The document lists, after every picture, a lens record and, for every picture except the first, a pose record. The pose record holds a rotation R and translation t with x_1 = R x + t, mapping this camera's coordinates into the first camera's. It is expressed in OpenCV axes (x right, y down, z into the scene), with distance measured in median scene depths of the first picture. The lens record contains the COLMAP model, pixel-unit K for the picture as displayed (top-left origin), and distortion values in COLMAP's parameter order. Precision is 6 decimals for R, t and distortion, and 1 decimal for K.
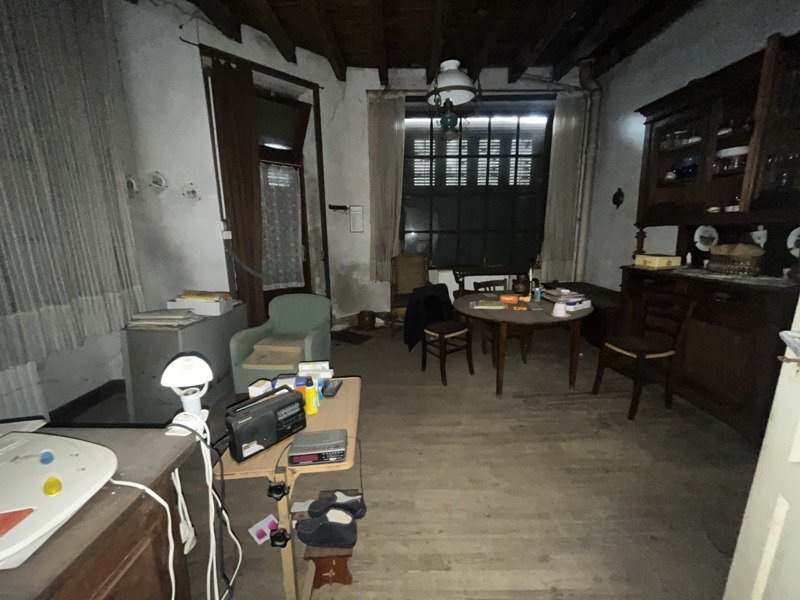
lens RADIAL K [[325.8, 0, 395.5], [0, 325.8, 300.7], [0, 0, 1]] dist [-0.001168, -0.000508]
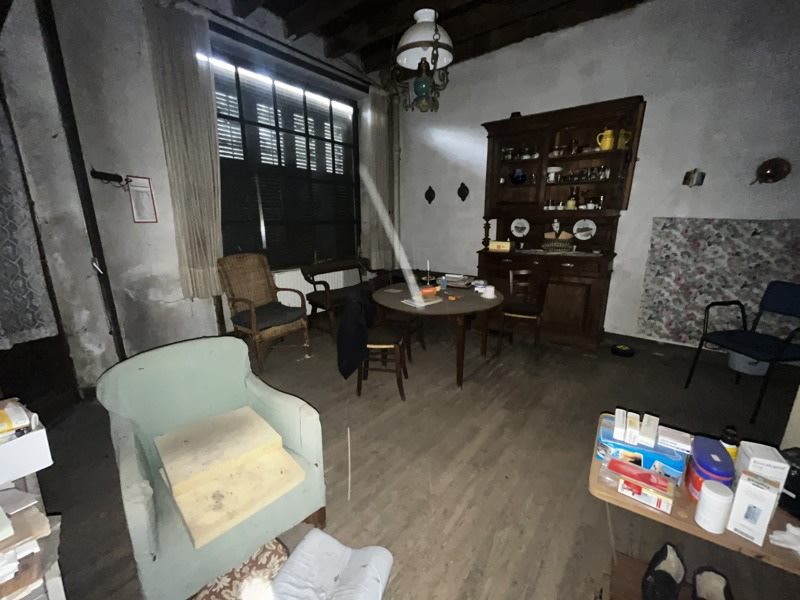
lens RADIAL K [[325.8, 0, 398.4], [0, 325.8, 301.0], [0, 0, 1]] dist [-0.001168, -0.000508]
pose [[0.636546, -0.174693, 0.751194, -0.298128], [0.155026, 0.983111, 0.097261, -0.054339], [-0.755498, 0.054544, 0.652877, 0.270562]]
